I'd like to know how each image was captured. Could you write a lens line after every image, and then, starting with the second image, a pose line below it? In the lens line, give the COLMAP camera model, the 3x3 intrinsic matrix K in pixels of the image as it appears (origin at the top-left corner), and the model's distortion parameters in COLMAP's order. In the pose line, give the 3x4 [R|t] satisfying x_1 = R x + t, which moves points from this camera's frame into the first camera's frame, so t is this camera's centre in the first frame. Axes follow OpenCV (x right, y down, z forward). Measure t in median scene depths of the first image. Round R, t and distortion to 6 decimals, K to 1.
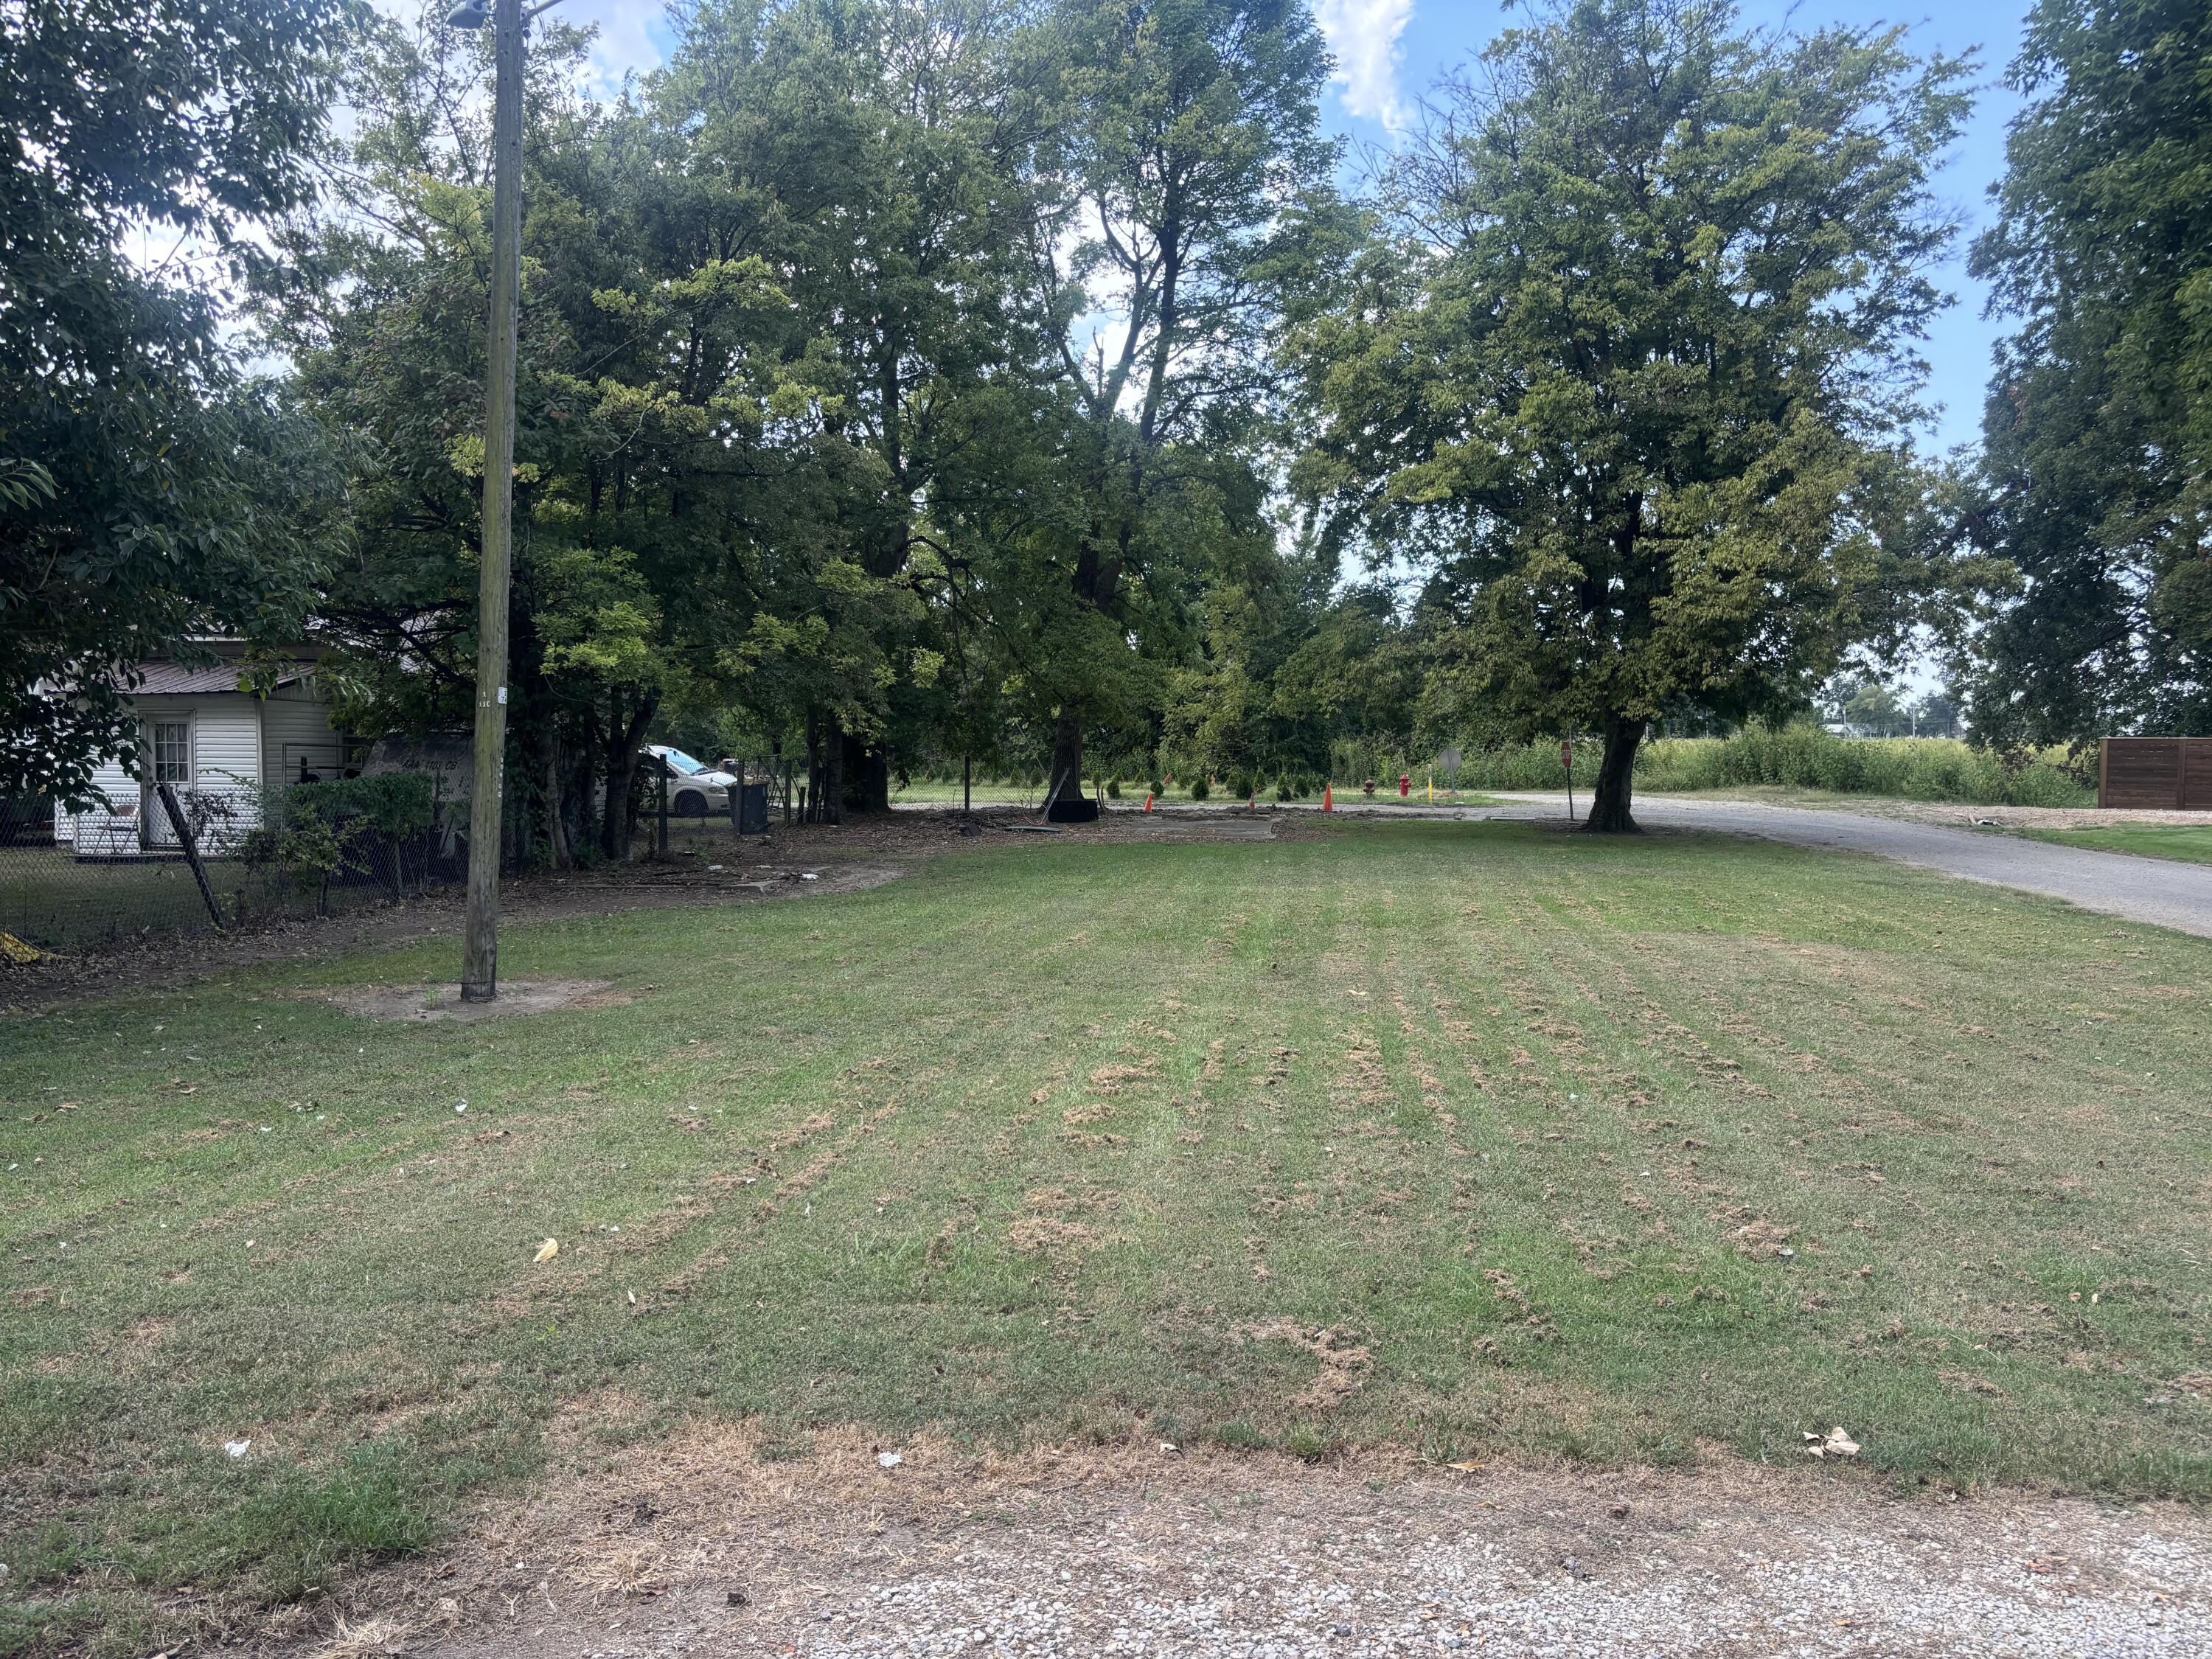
lens RADIAL K [[1673.3, 0, 1114.6], [0, 1673.3, 831.6], [0, 0, 1]] dist [0.060806, -0.071842]
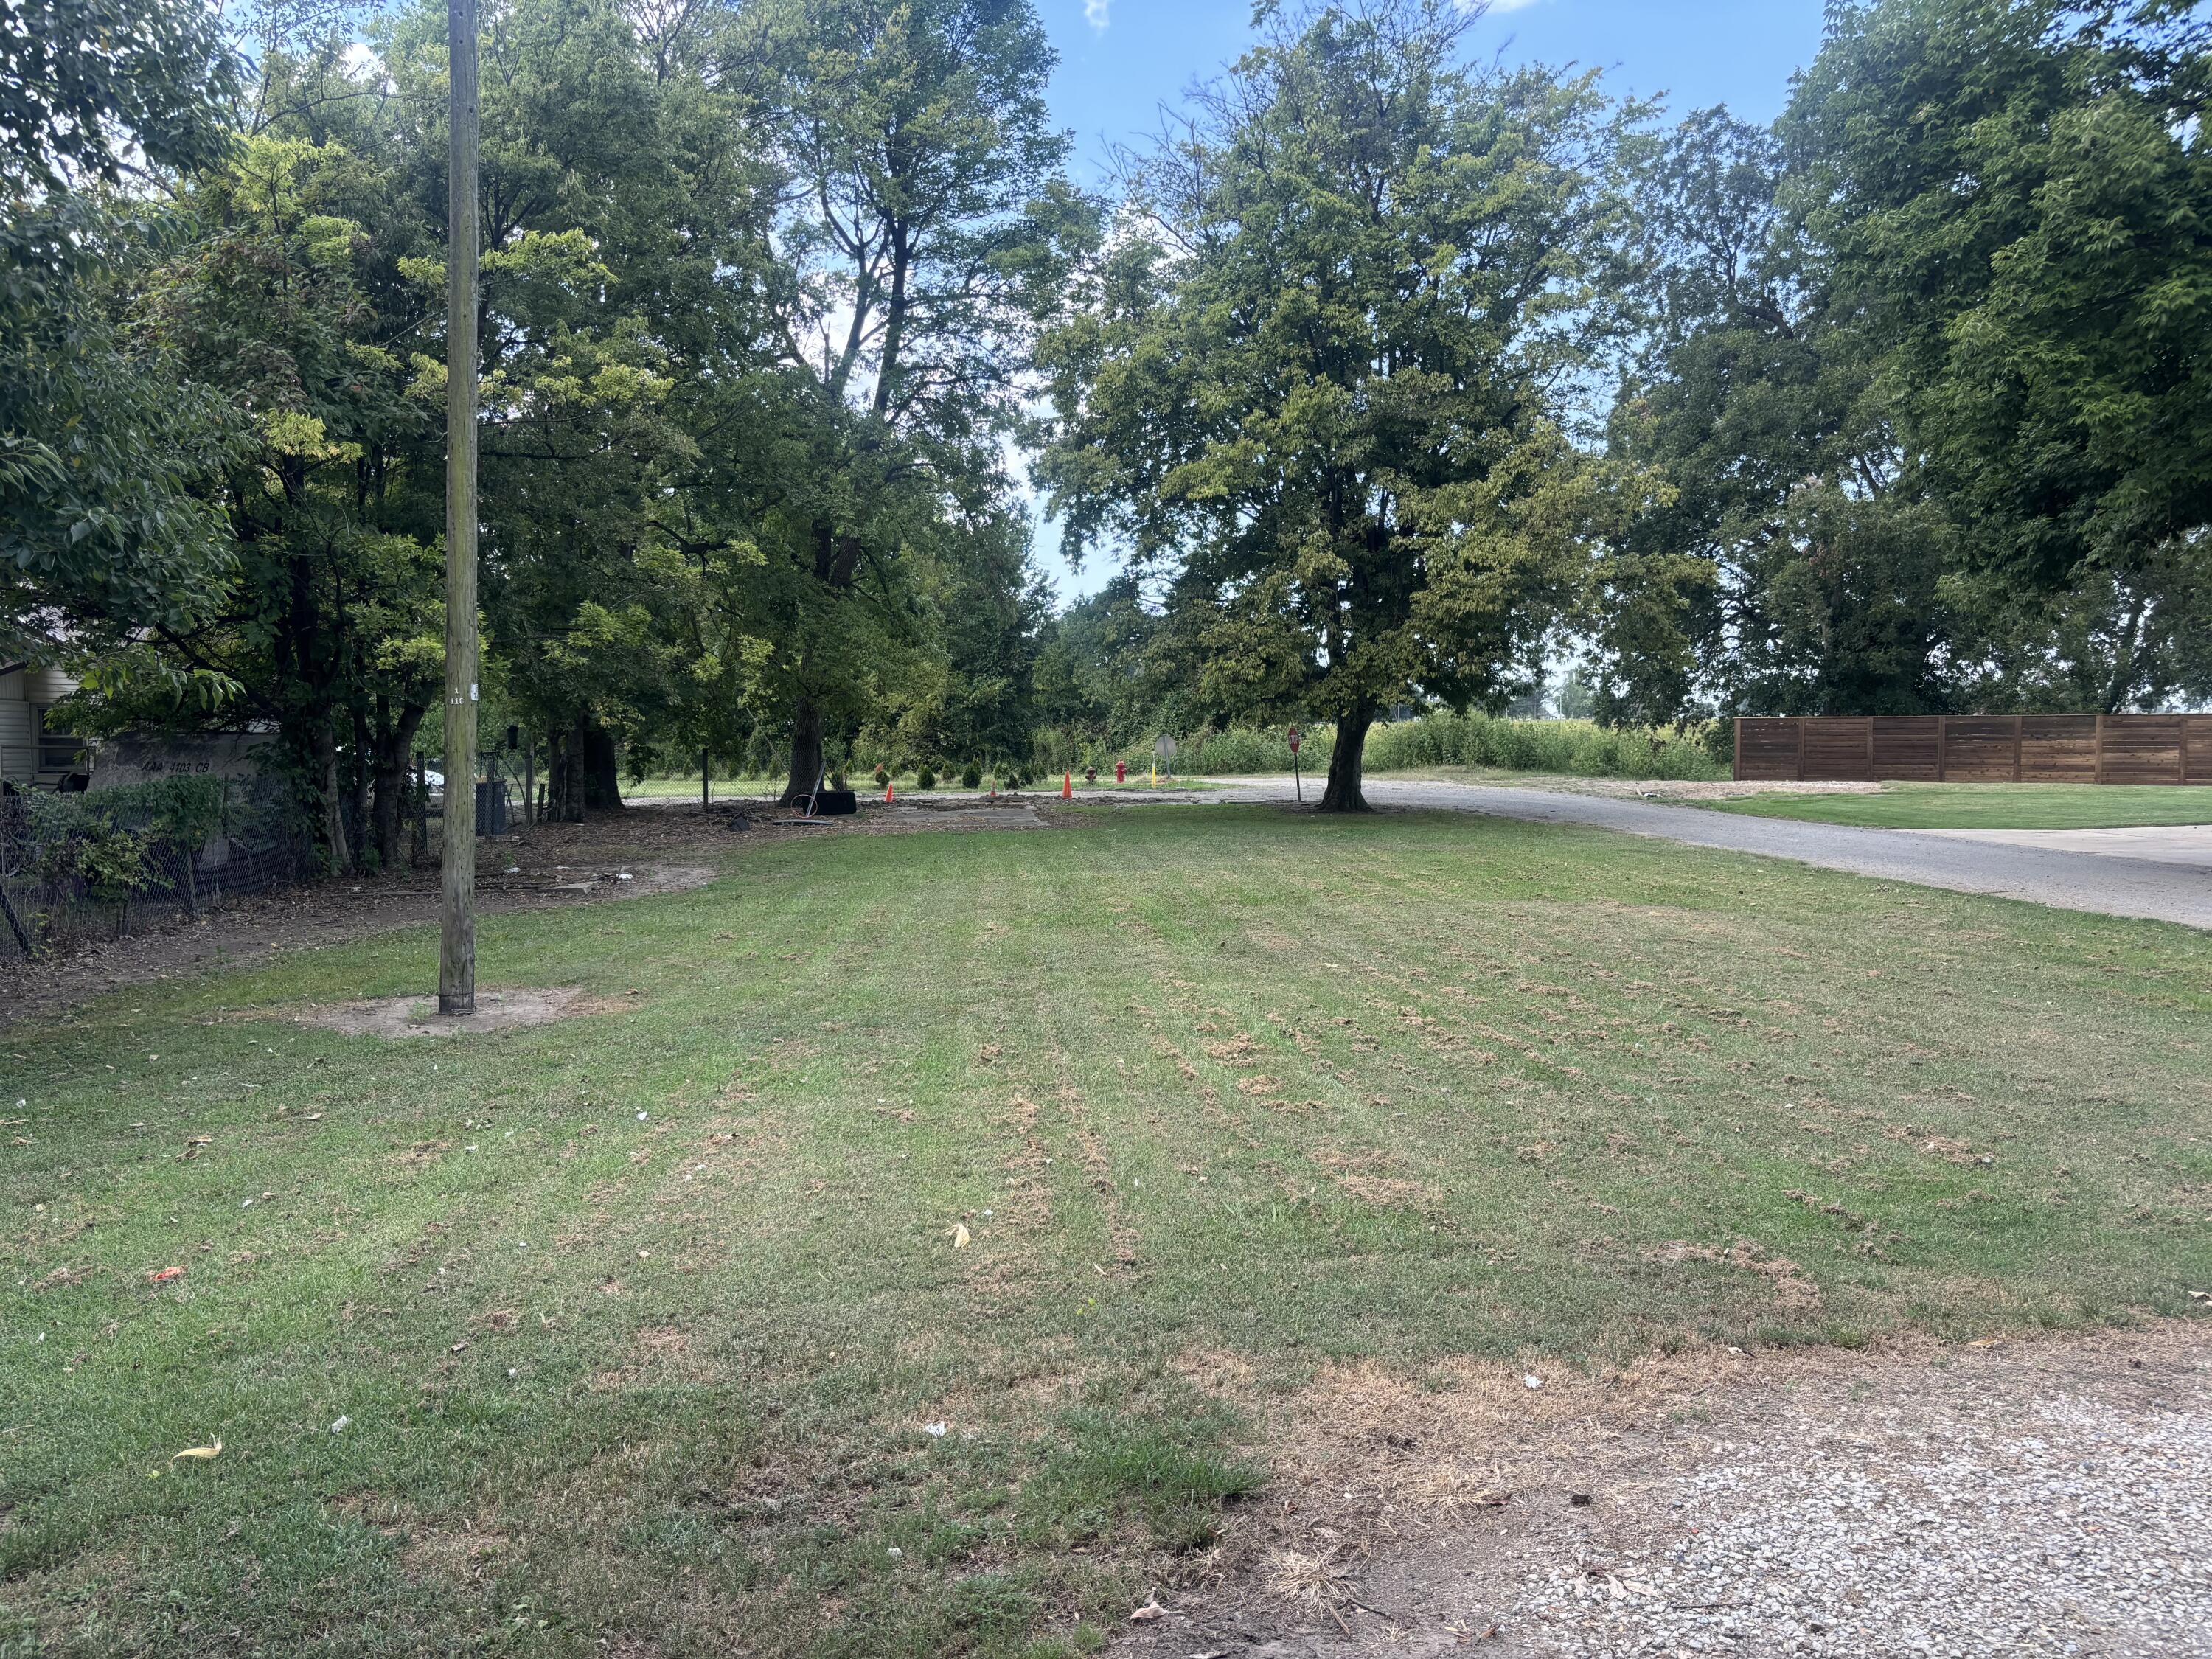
lens RADIAL K [[1673.3, 0, 1114.6], [0, 1673.3, 831.6], [0, 0, 1]] dist [0.060806, -0.071842]
pose [[0.976277, -0.025904, 0.214971, -0.096487], [0.024451, 0.999657, 0.009416, -0.000928], [-0.215141, -0.003937, 0.976575, -0.003299]]
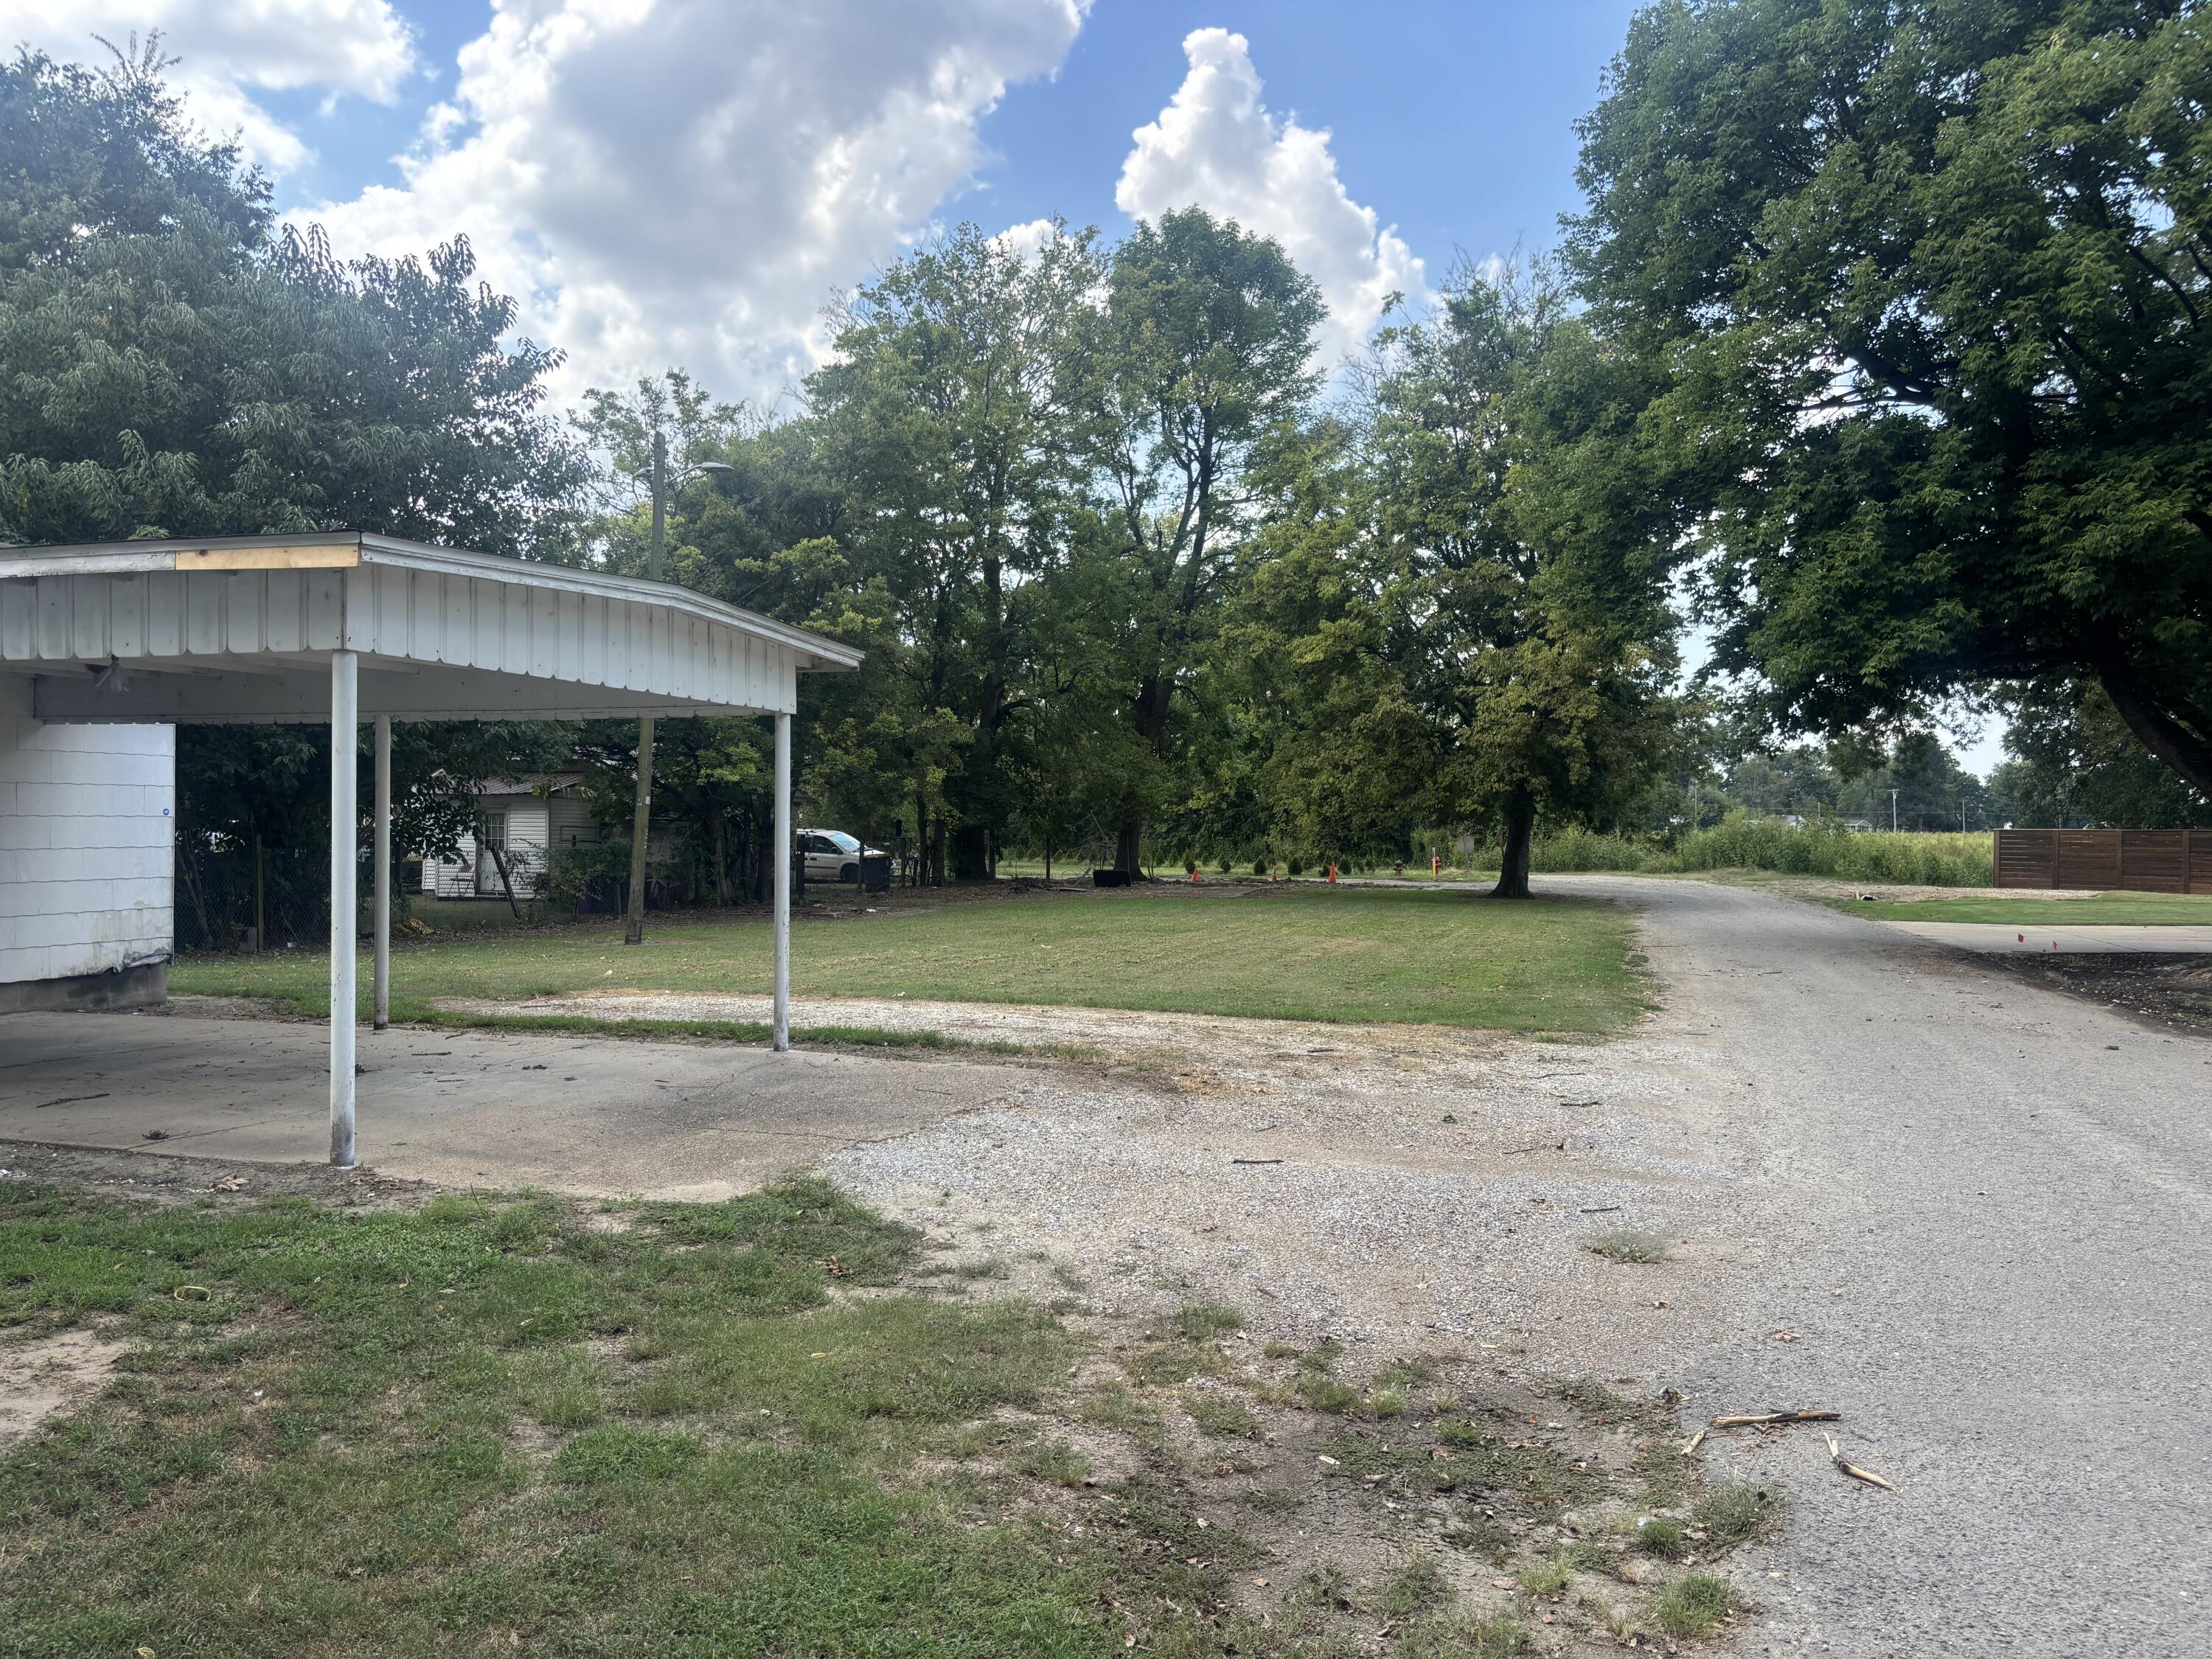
lens RADIAL K [[1678.1, 0, 1097.5], [0, 1678.1, 852.2], [0, 0, 1]] dist [0.081718, -0.087497]
pose [[0.987047, 0.006056, -0.160319, 0.240339], [-0.012786, 0.999078, -0.040980, 0.028841], [0.159923, 0.042499, 0.986214, -0.449208]]
